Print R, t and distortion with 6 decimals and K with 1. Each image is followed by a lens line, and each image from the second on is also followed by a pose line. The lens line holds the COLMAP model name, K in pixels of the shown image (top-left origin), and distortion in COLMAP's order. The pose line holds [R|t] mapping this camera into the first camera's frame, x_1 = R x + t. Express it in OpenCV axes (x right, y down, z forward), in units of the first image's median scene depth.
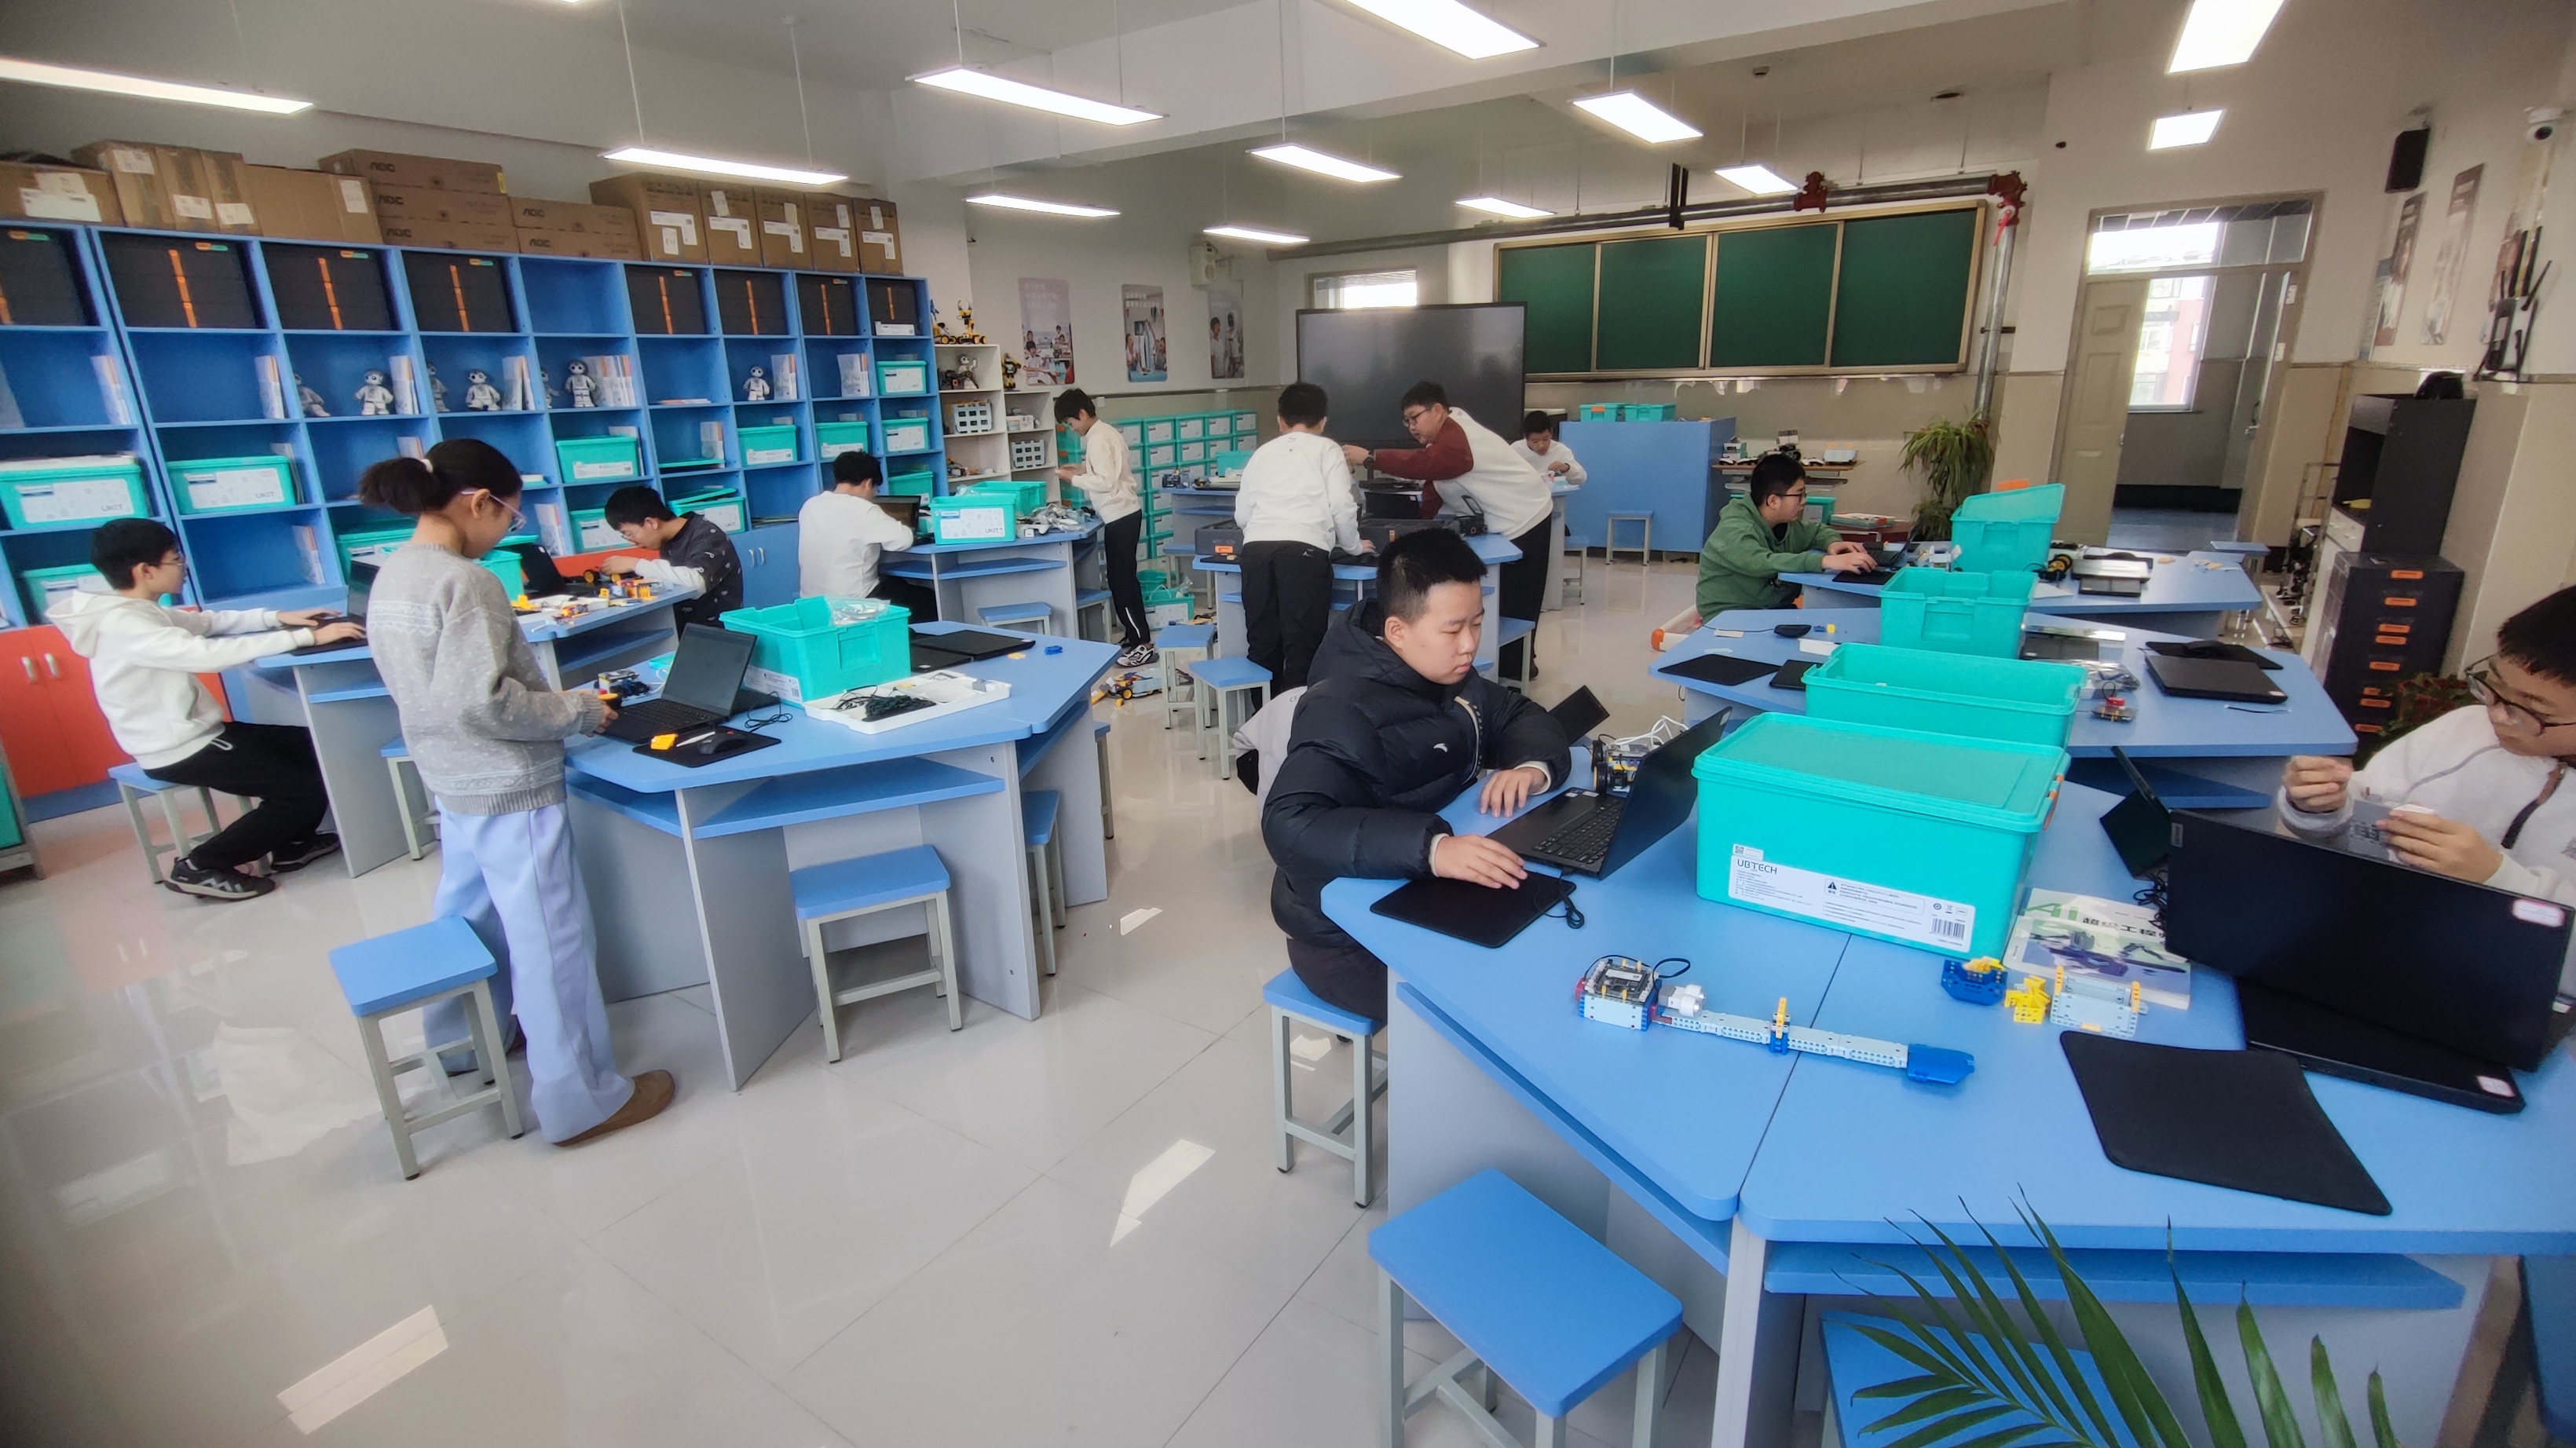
lens RADIAL K [[1182.3, 0, 1284.7], [0, 1182.3, 722.8], [0, 0, 1]] dist [-0.001234, -0.000087]
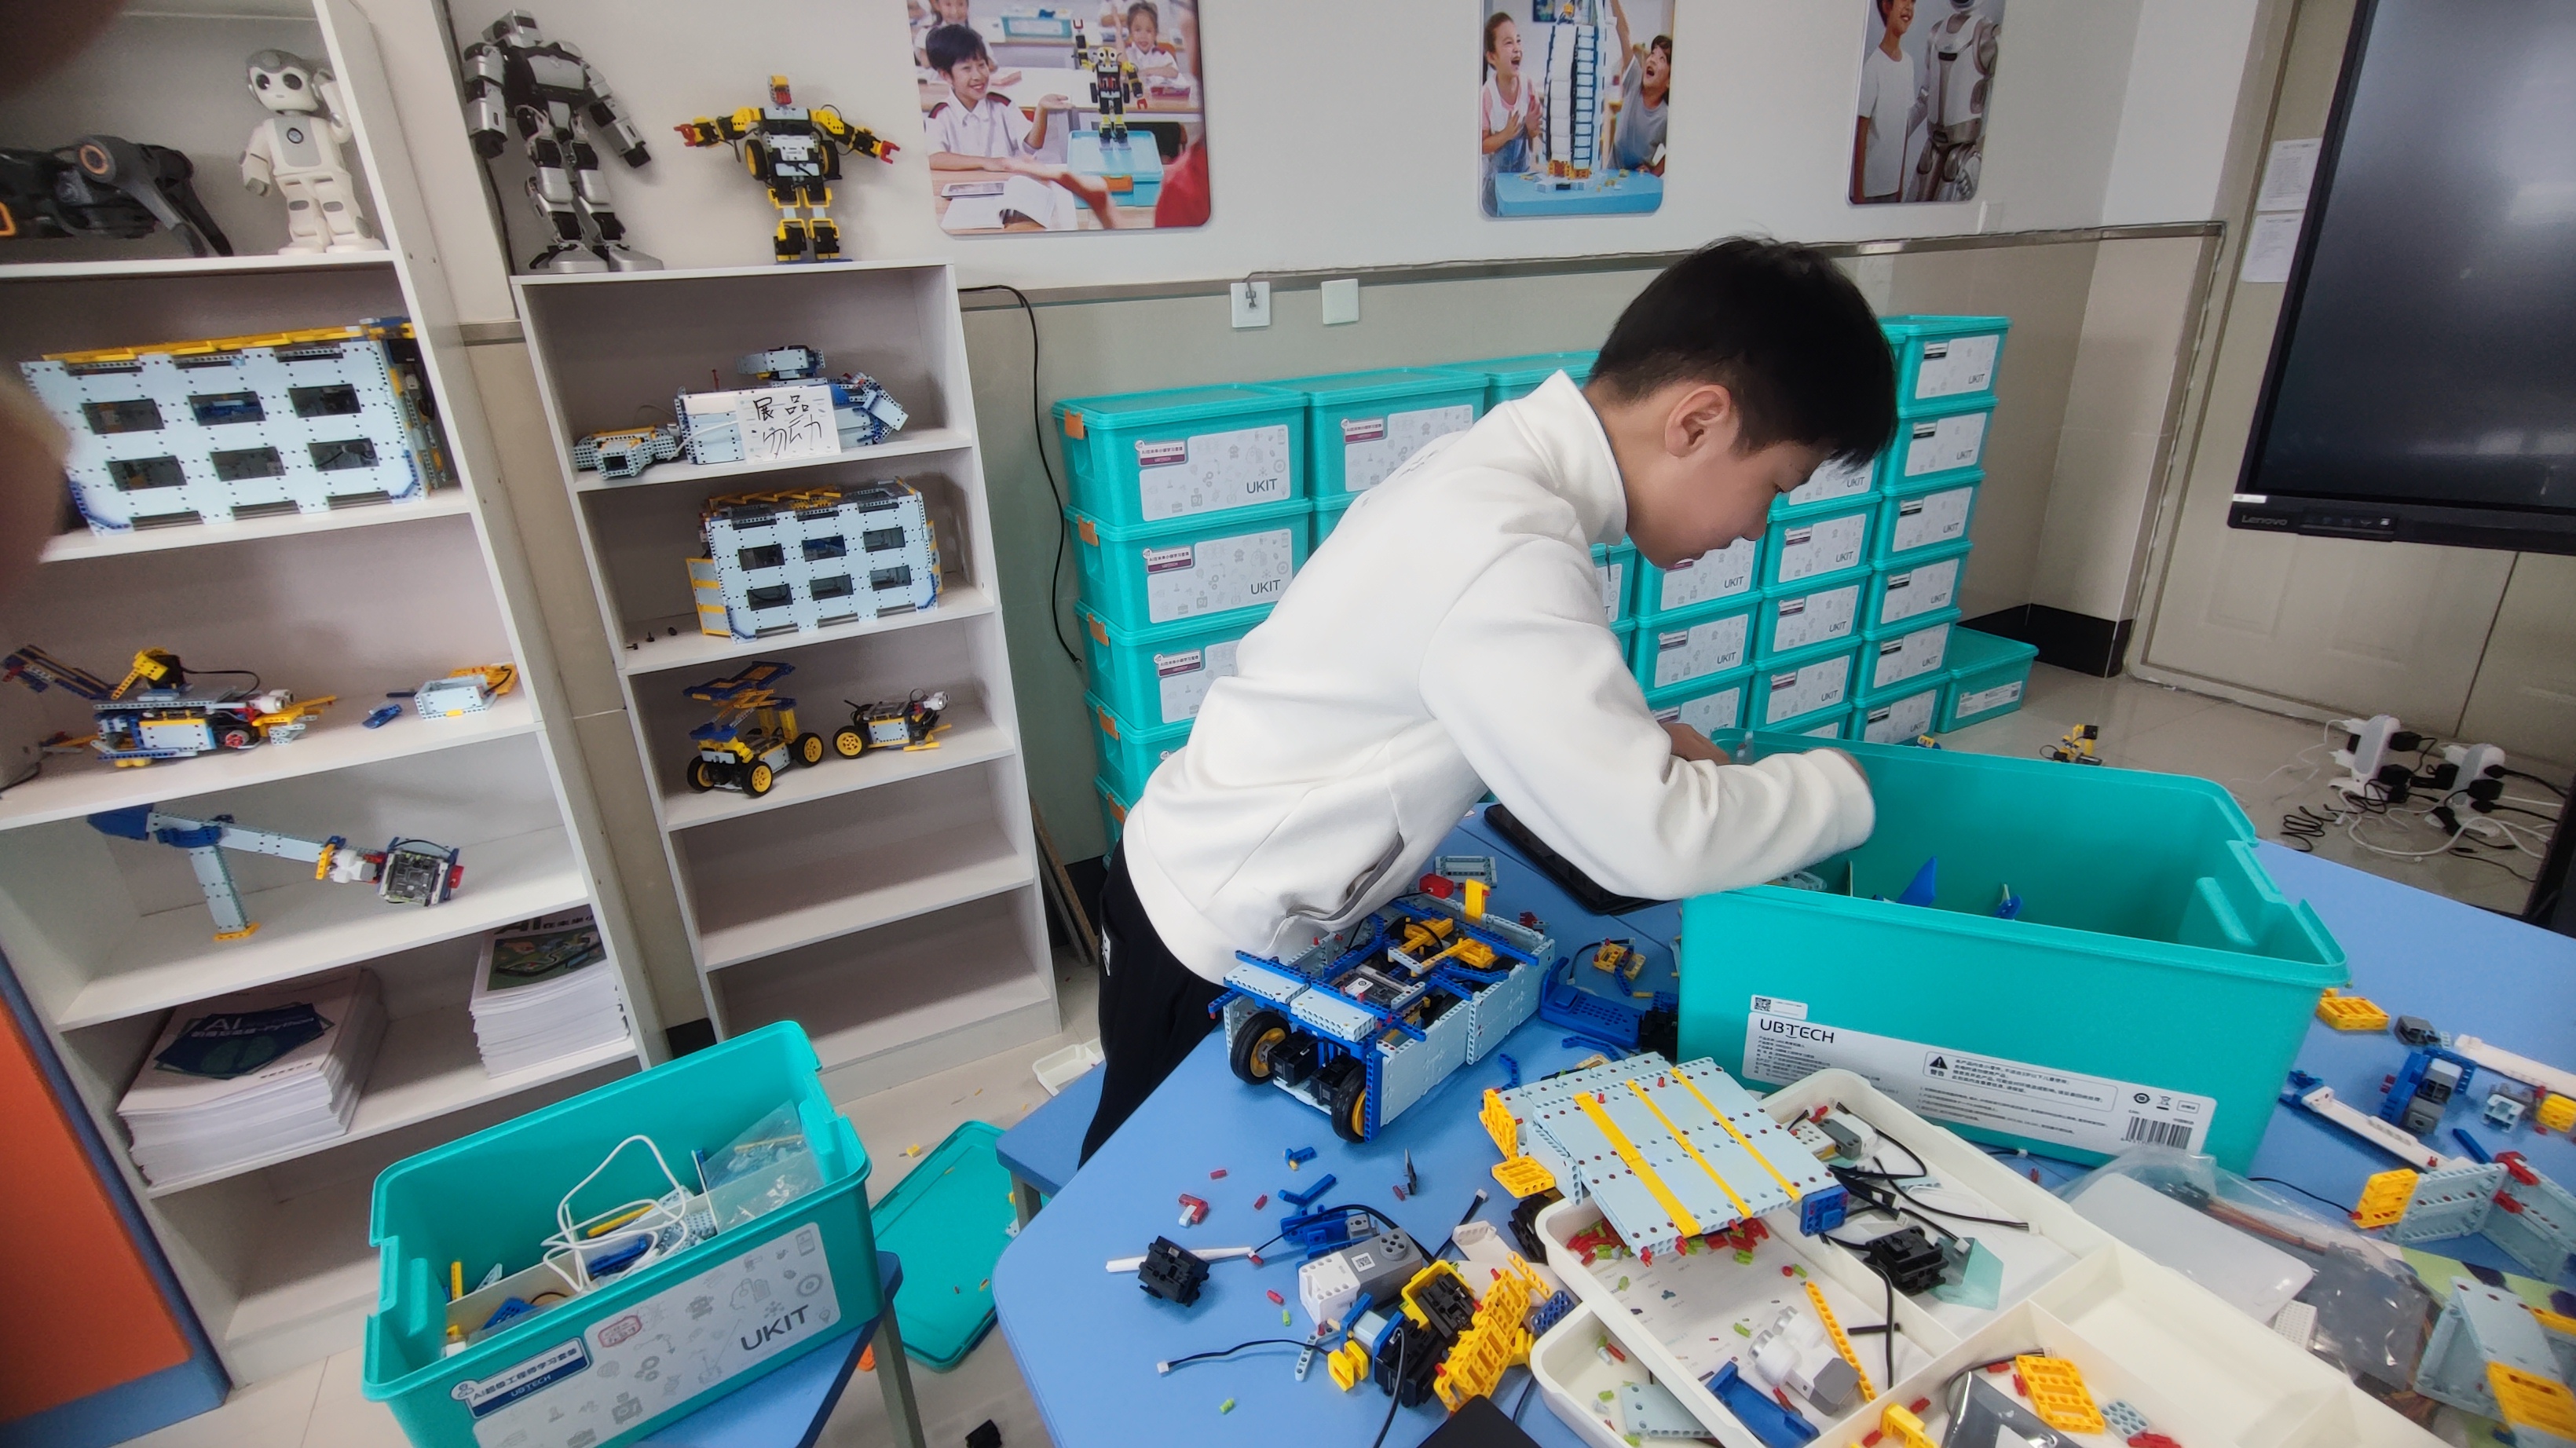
lens RADIAL K [[1182.3, 0, 1292.5], [0, 1182.3, 722.1], [0, 0, 1]] dist [-0.001234, -0.000087]
pose [[0.884031, 0.163848, -0.437770, -0.039710], [-0.116307, 0.984201, 0.133497, -0.217875], [0.452726, -0.067099, 0.889121, 0.773207]]
